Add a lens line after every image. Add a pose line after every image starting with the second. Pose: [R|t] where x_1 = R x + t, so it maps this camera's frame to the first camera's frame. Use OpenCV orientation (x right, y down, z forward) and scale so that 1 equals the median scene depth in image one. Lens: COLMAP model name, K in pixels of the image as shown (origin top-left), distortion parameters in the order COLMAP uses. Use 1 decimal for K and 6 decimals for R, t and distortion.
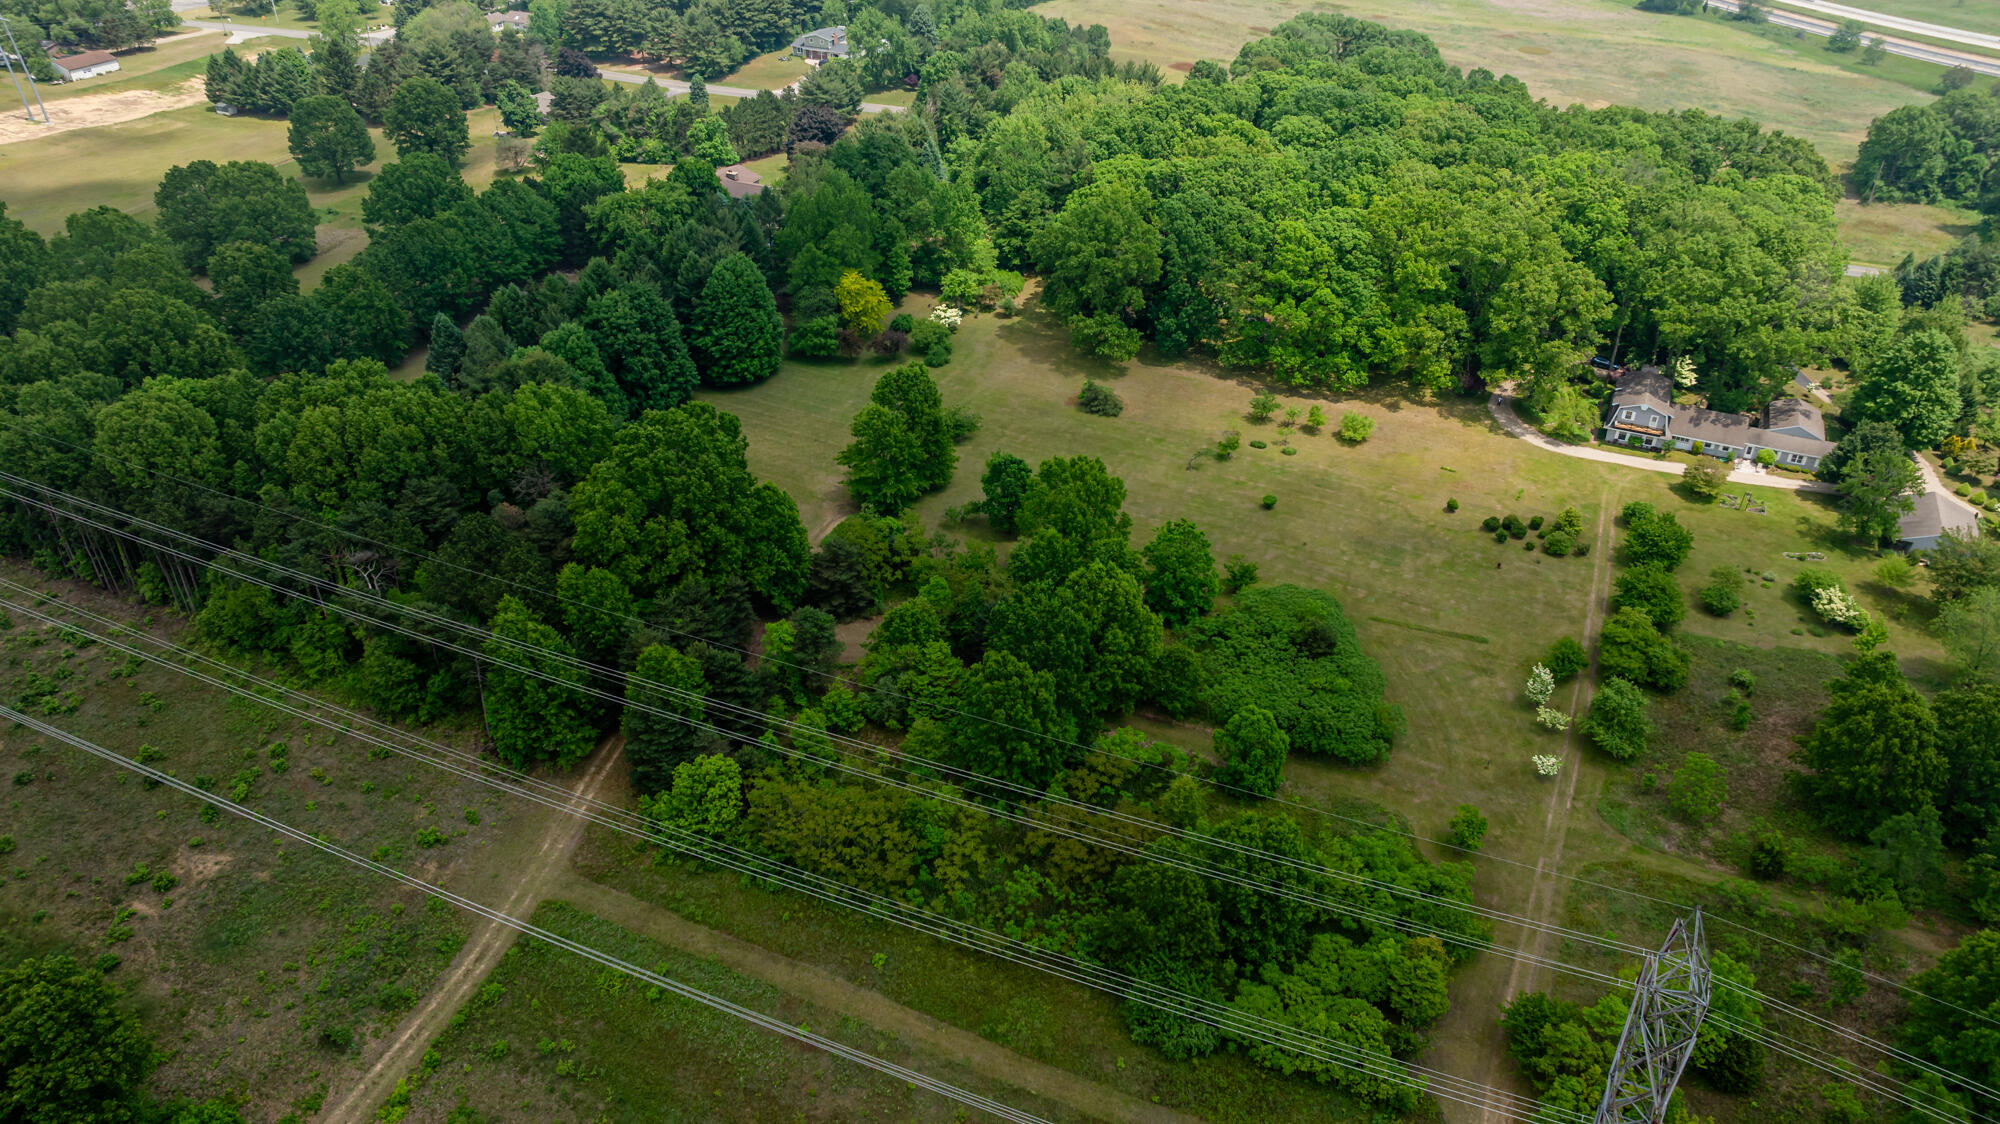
lens RADIAL K [[1408.8, 0, 1004.3], [0, 1408.8, 558.9], [0, 0, 1]] dist [-0.014657, -0.010756]
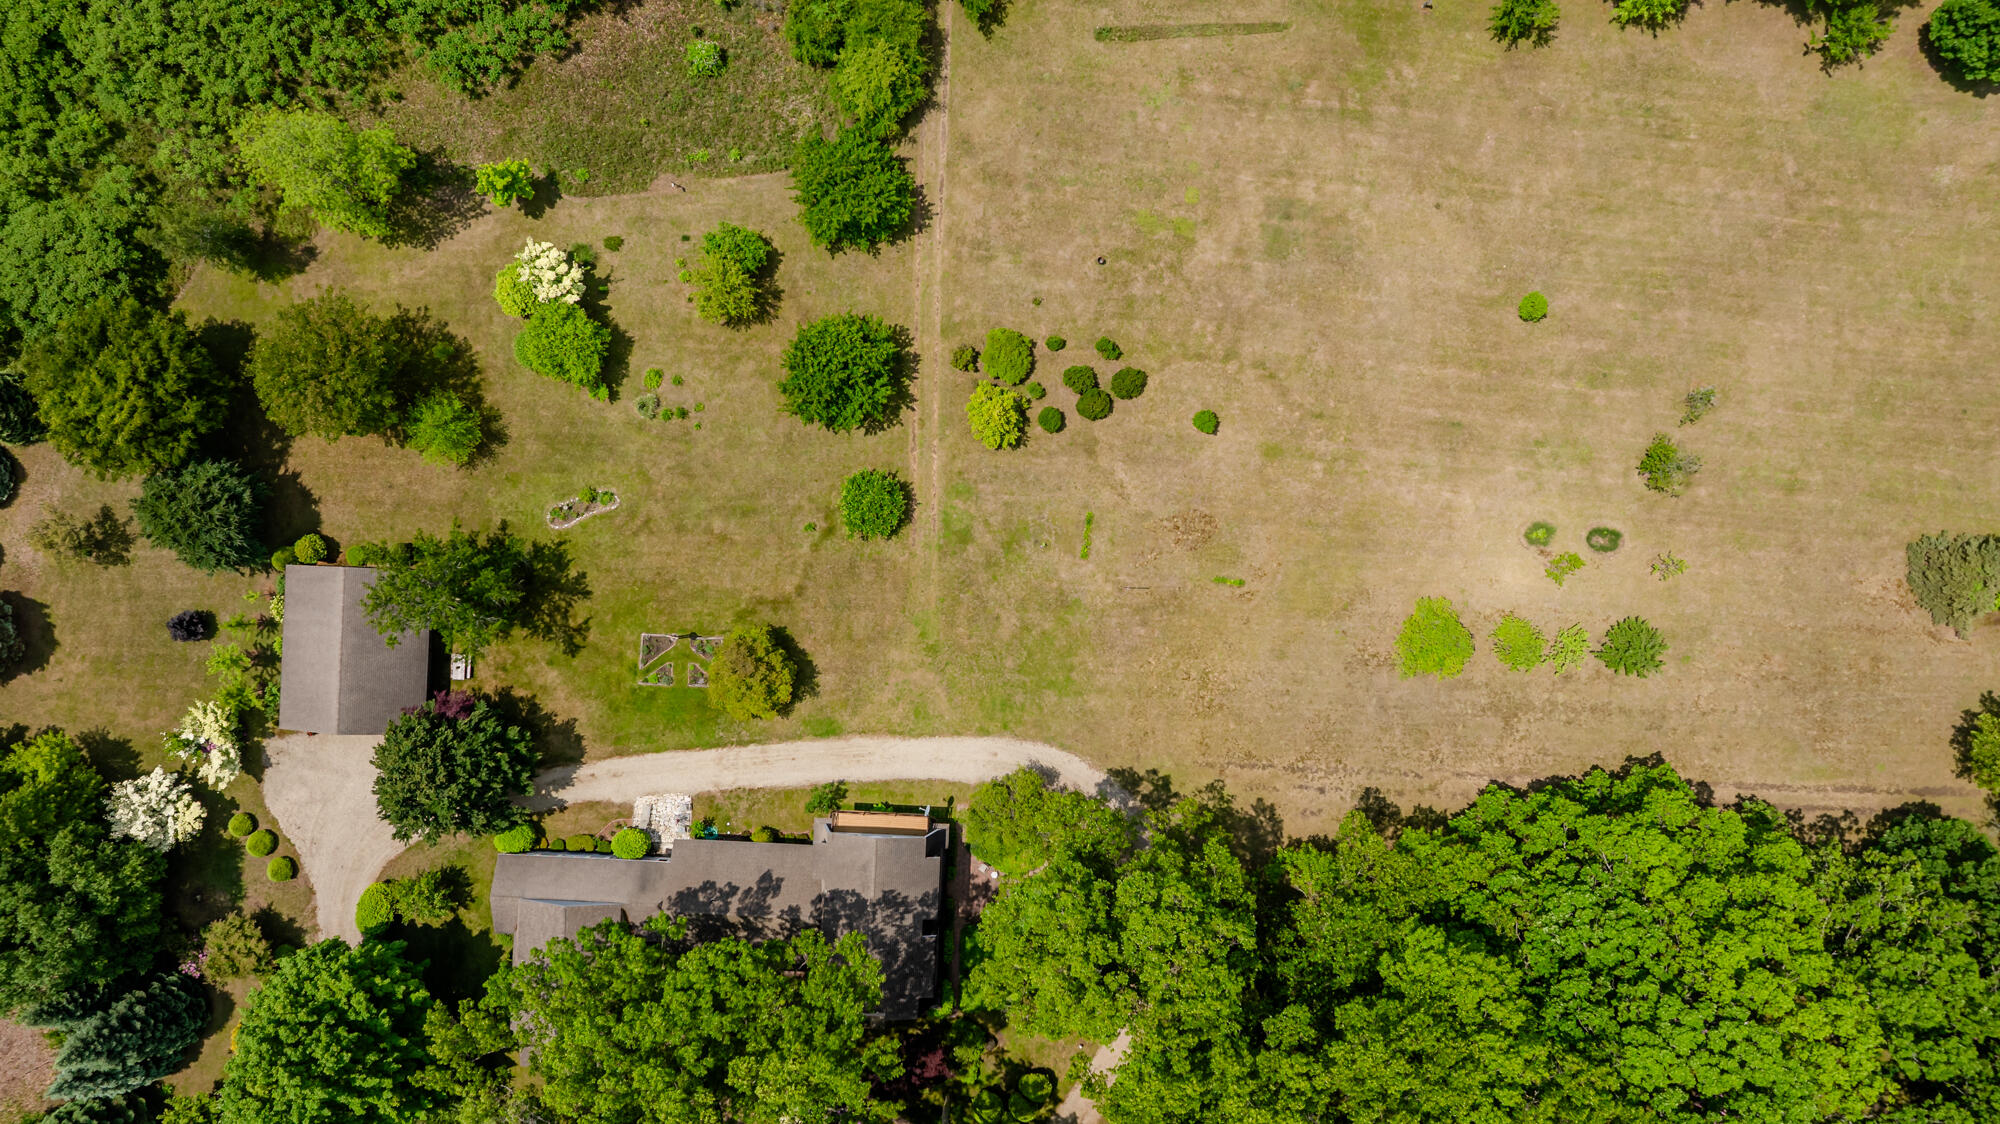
lens RADIAL K [[1413.5, 0, 1004.1], [0, 1413.5, 554.1], [0, 0, 1]] dist [-0.037595, 0.039025]
pose [[-0.929425, 0.369007, -0.001522, 0.371894], [-0.201289, -0.503527, 0.840204, -0.445836], [0.309275, 0.781213, 0.542268, 0.668589]]
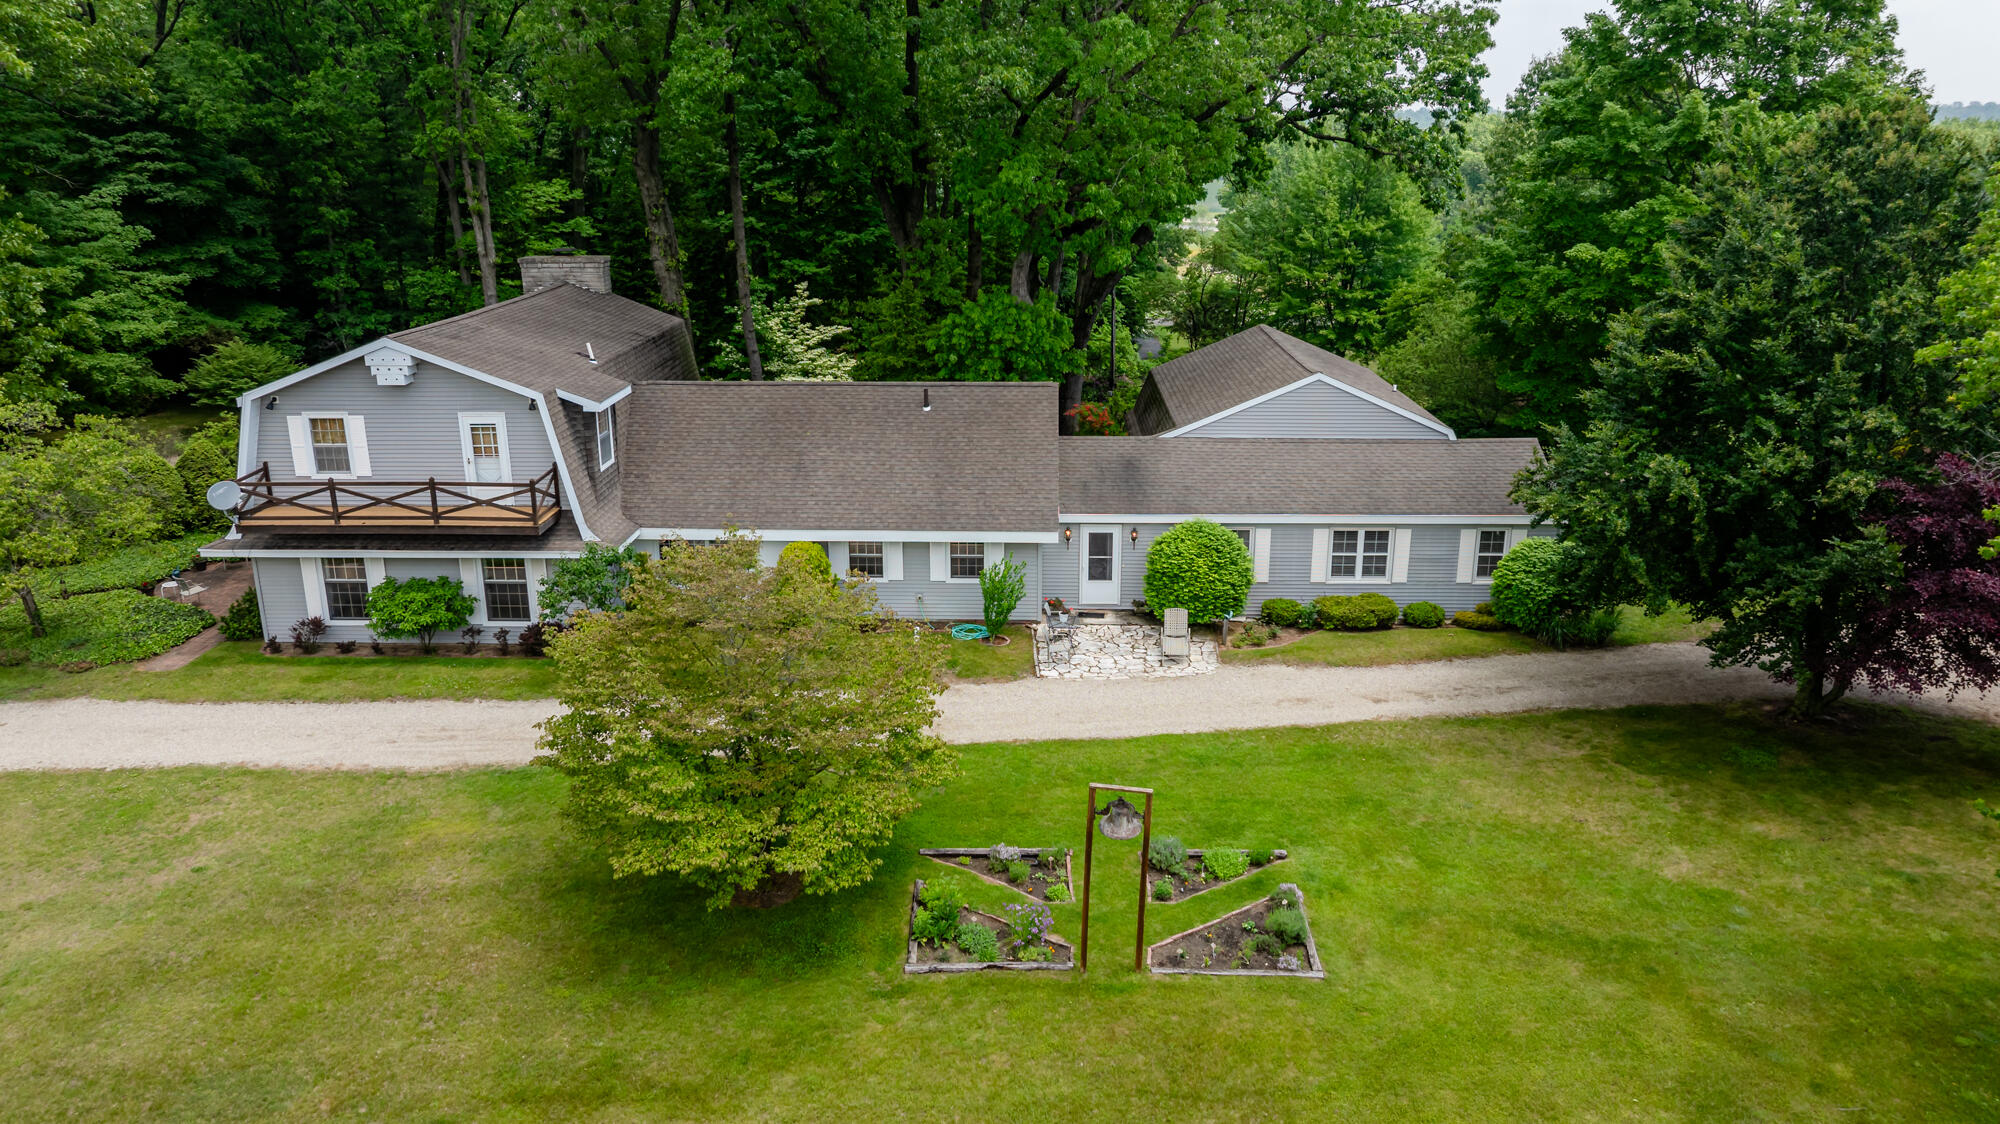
lens RADIAL K [[1413.5, 0, 1004.1], [0, 1413.5, 554.1], [0, 0, 1]] dist [-0.037595, 0.039025]
pose [[0.922000, -0.115217, 0.369649, 0.445353], [0.217171, 0.944273, -0.247356, -0.036847], [-0.320550, 0.308340, 0.895642, 0.827283]]
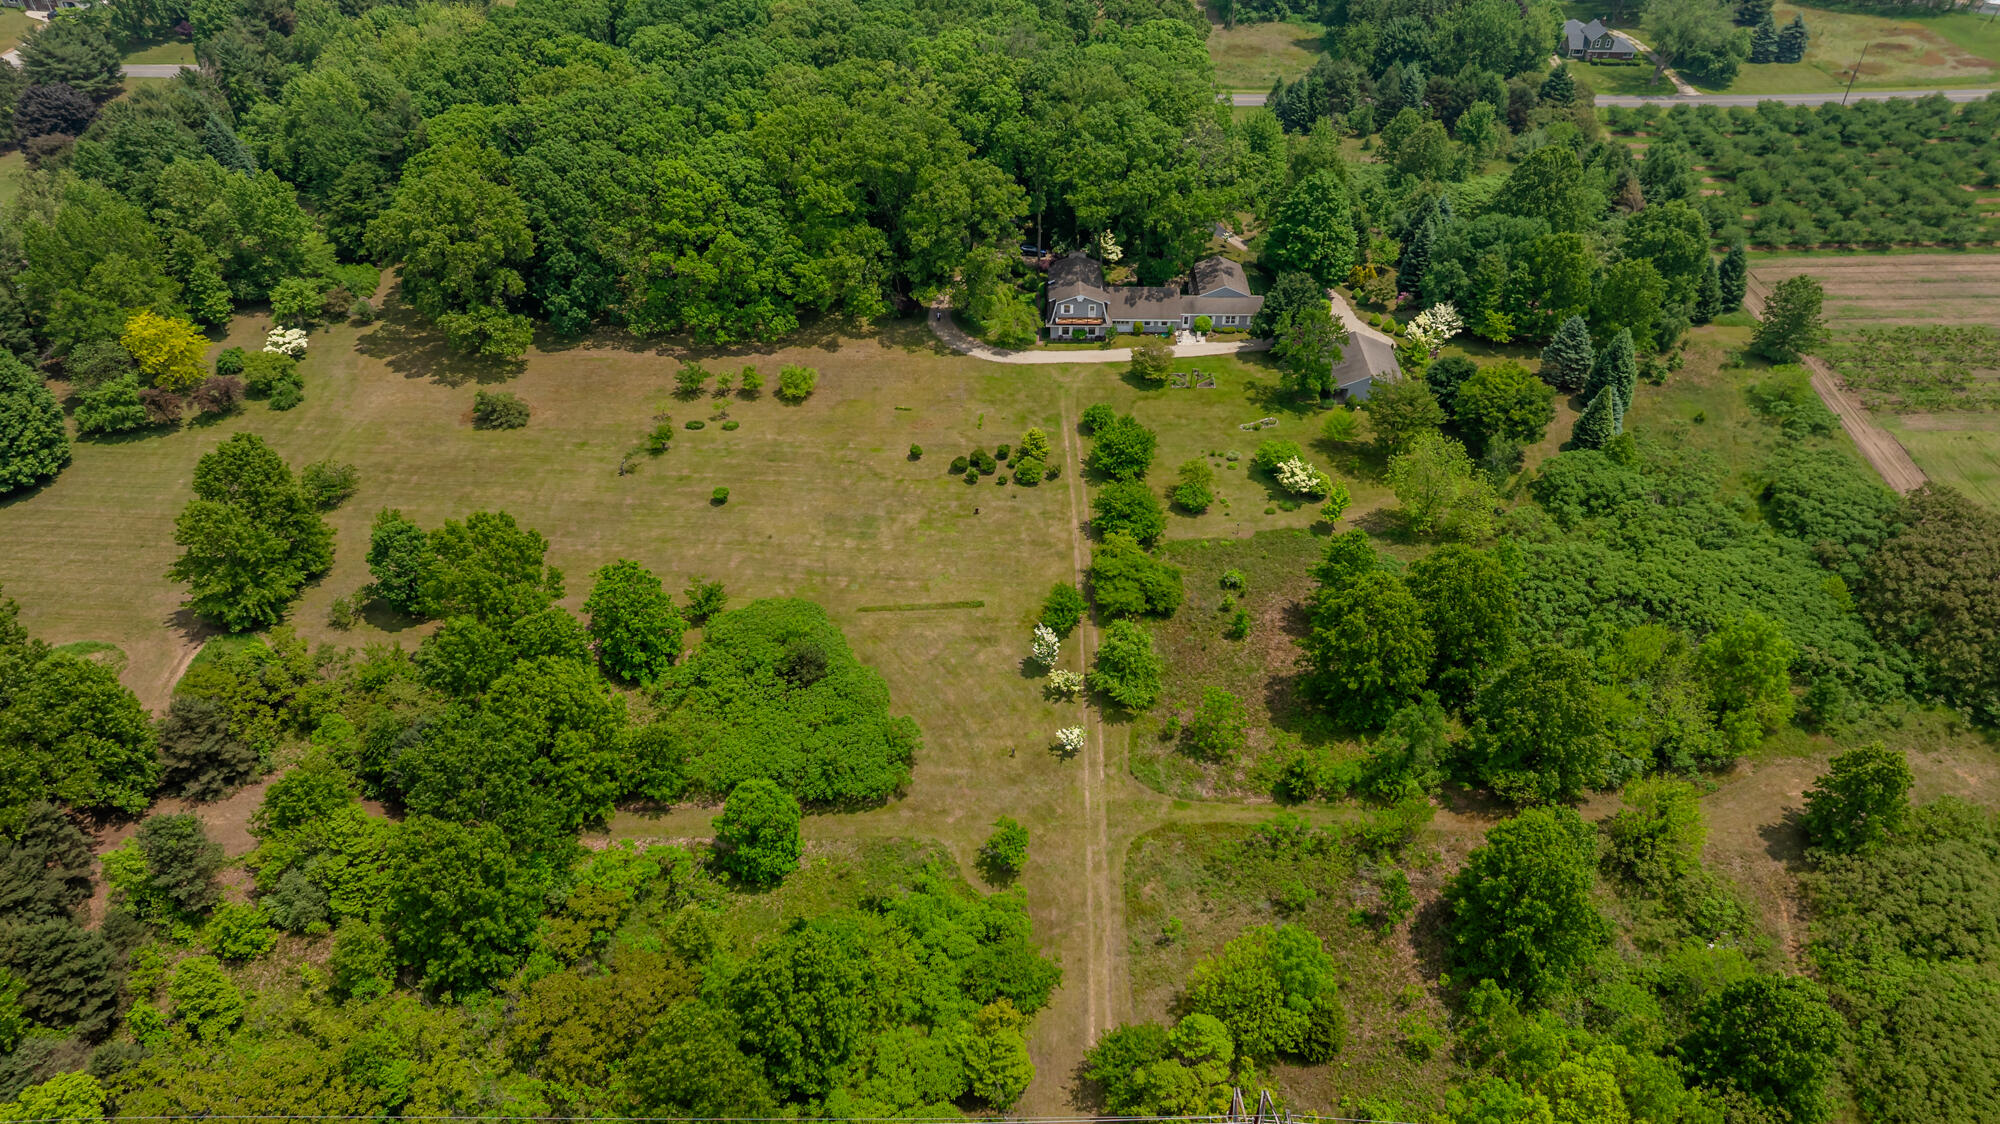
lens RADIAL K [[1408.8, 0, 1004.3], [0, 1408.8, 558.9], [0, 0, 1]] dist [-0.014657, -0.010756]
pose [[0.913670, -0.254901, 0.316595, 0.056420], [0.224841, 0.965850, 0.128765, -0.069447], [-0.338606, -0.046465, 0.939780, 0.100976]]
